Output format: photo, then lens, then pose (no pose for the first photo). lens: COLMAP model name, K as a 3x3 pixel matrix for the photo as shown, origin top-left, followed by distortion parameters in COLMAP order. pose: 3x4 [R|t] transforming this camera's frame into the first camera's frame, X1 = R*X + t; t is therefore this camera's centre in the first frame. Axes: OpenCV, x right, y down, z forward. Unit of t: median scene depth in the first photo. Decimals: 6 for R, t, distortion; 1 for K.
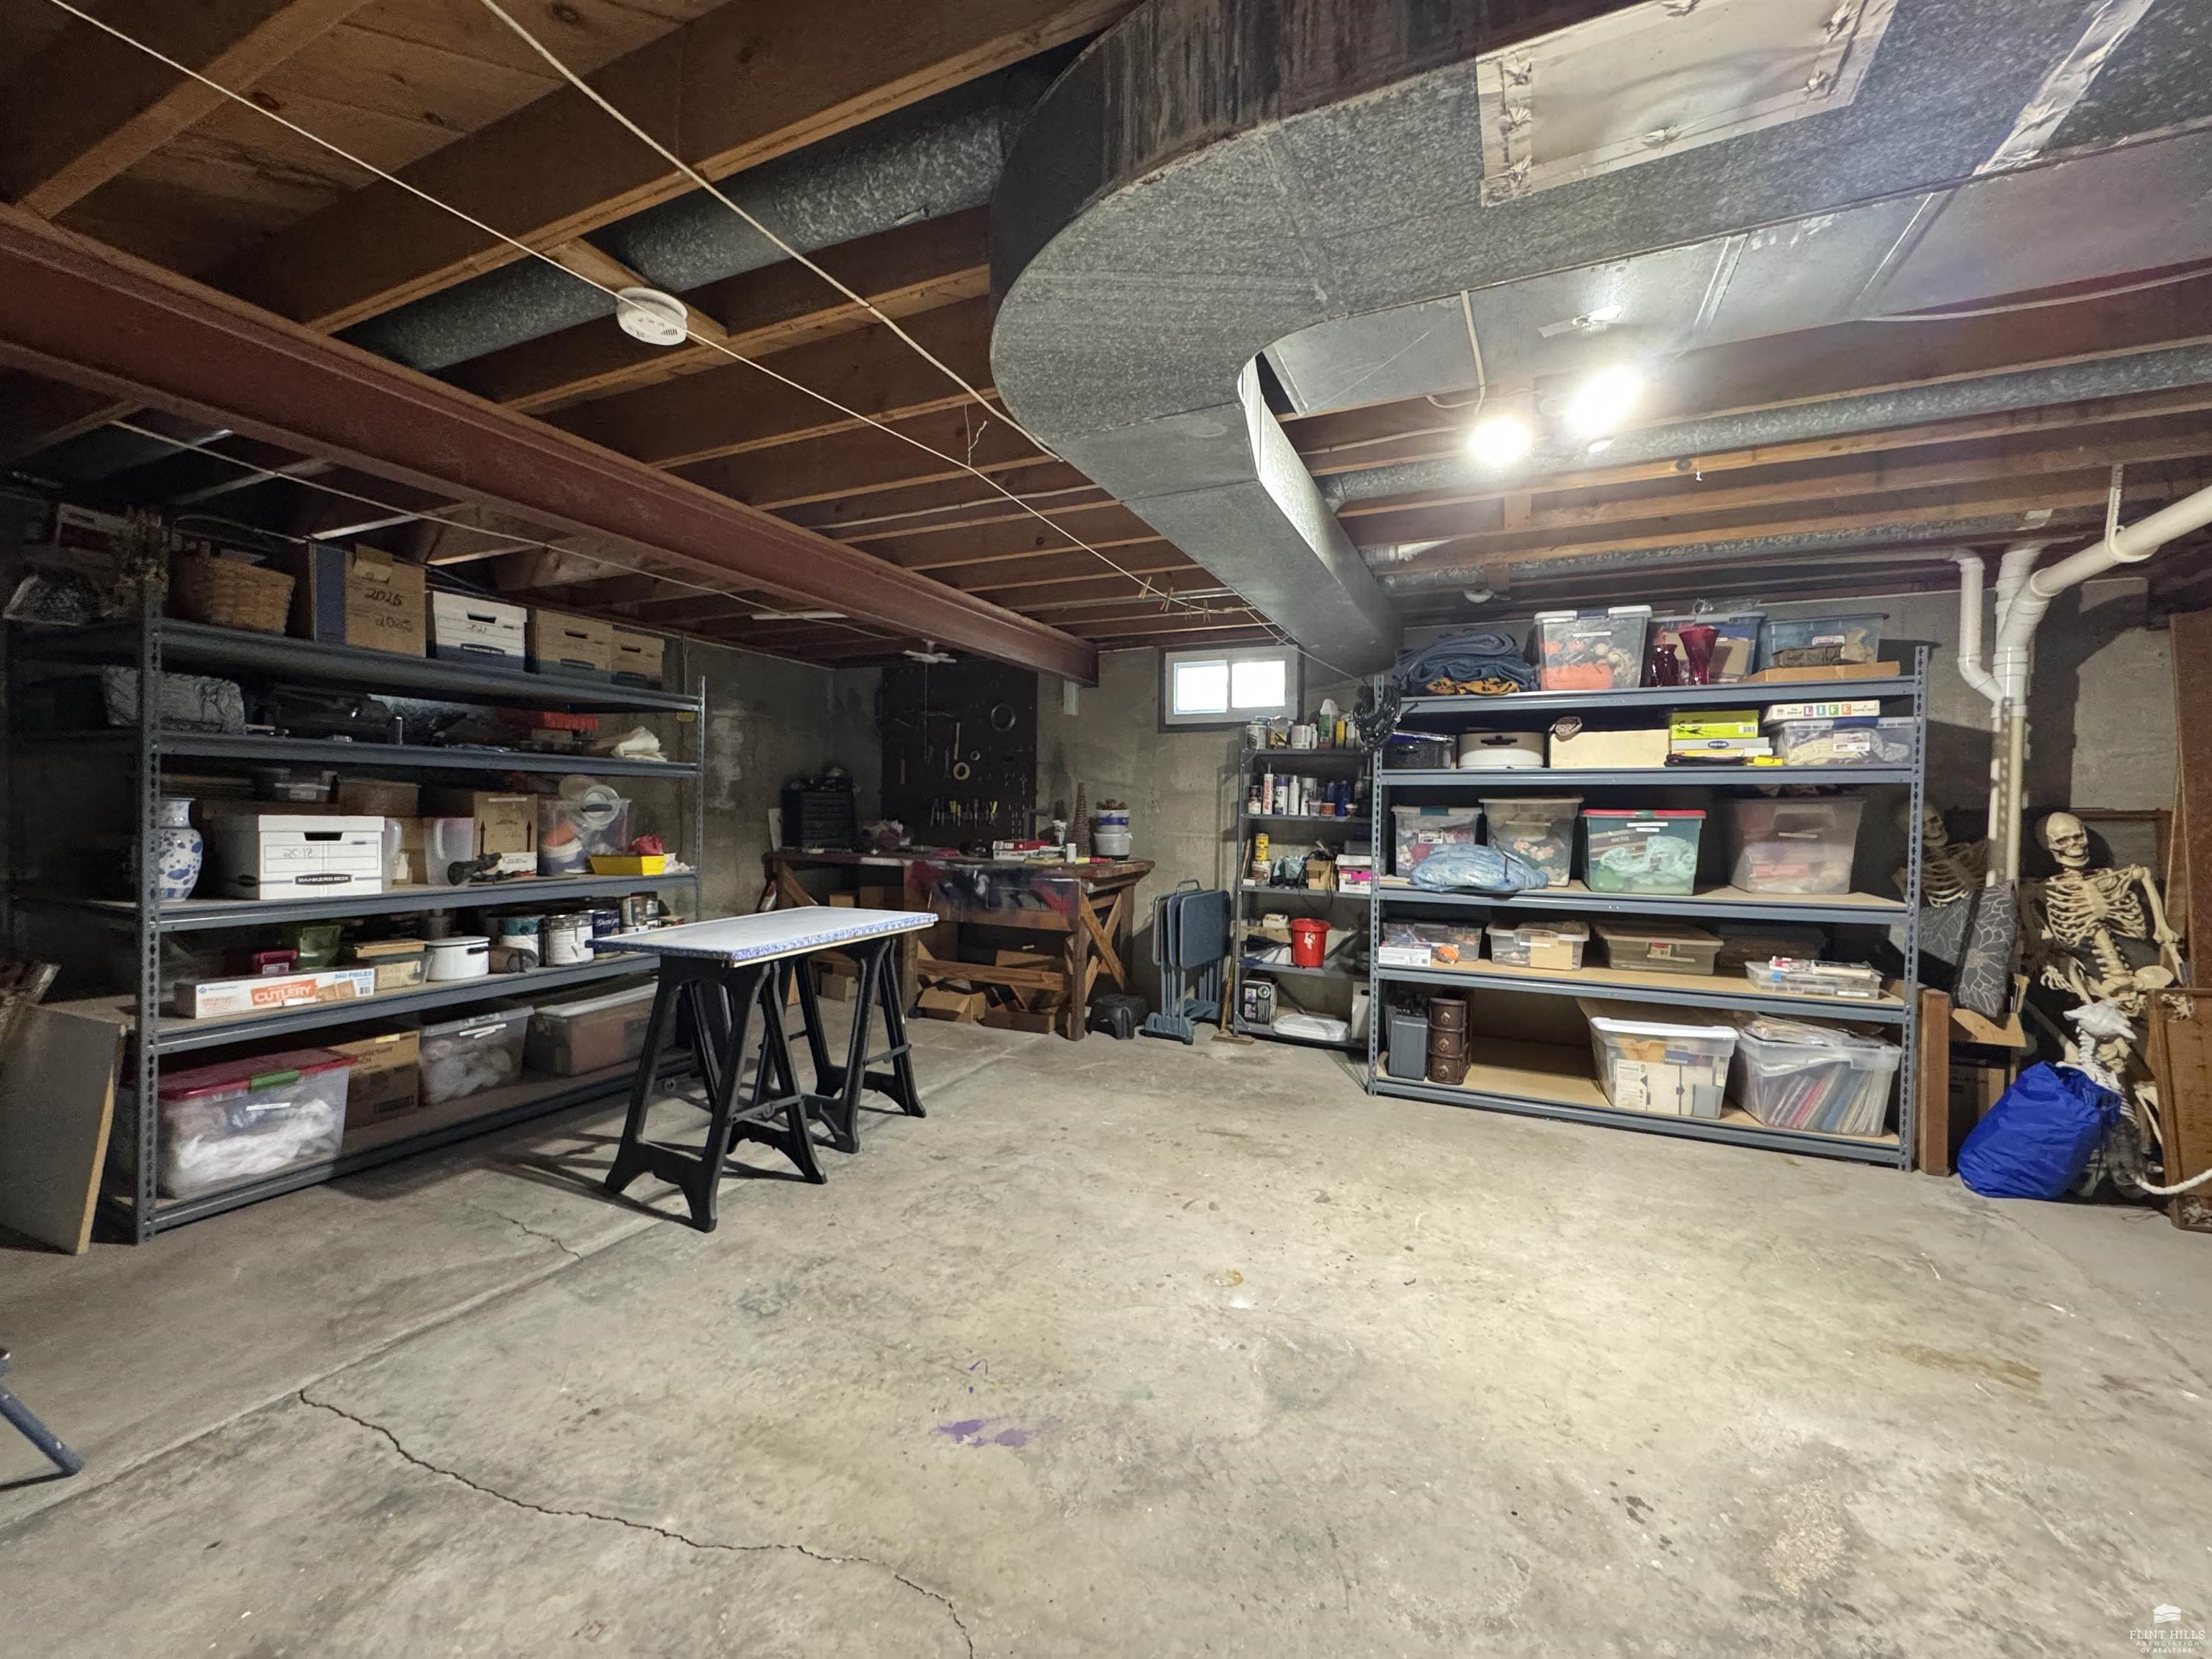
lens RADIAL K [[885.0, 0, 1108.8], [0, 885.0, 825.9], [0, 0, 1]] dist [-0.001339, 0.000182]
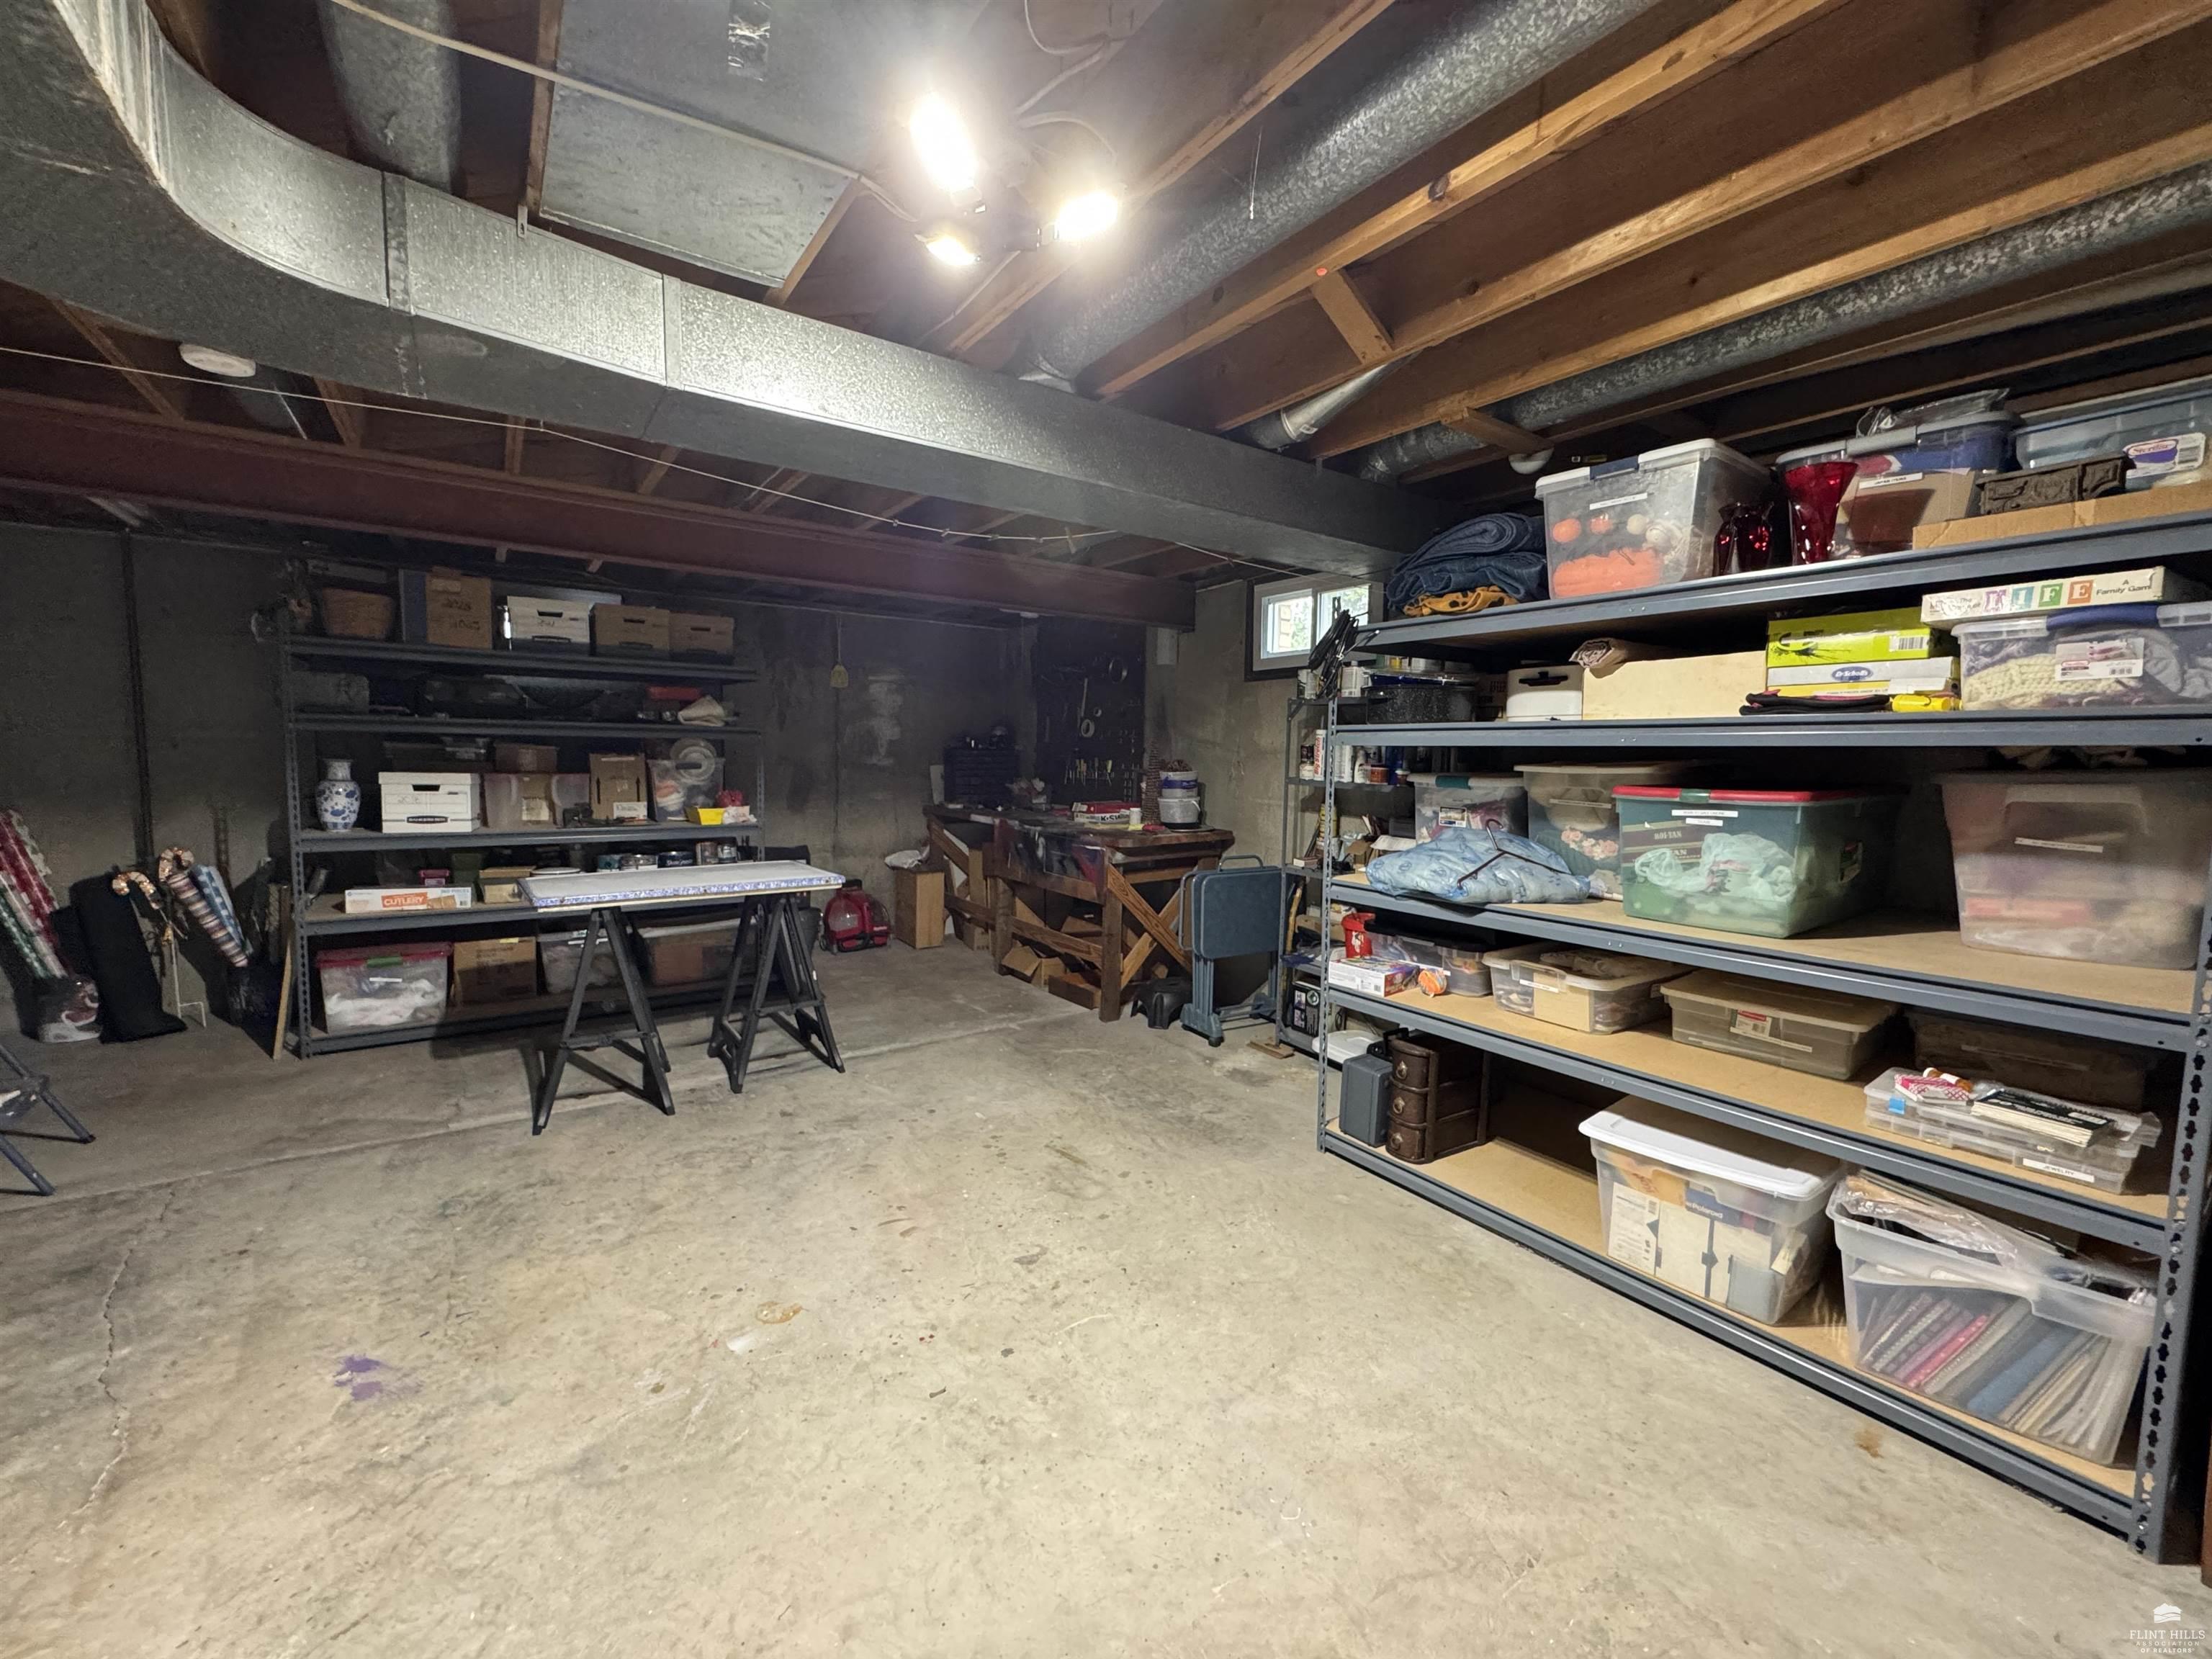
lens RADIAL K [[885.0, 0, 1108.2], [0, 885.0, 827.7], [0, 0, 1]] dist [-0.001339, 0.000182]
pose [[0.865152, 0.044709, -0.499512, 0.583335], [-0.015937, 0.997966, 0.061722, -0.023425], [0.501256, -0.045438, 0.864105, 0.293077]]
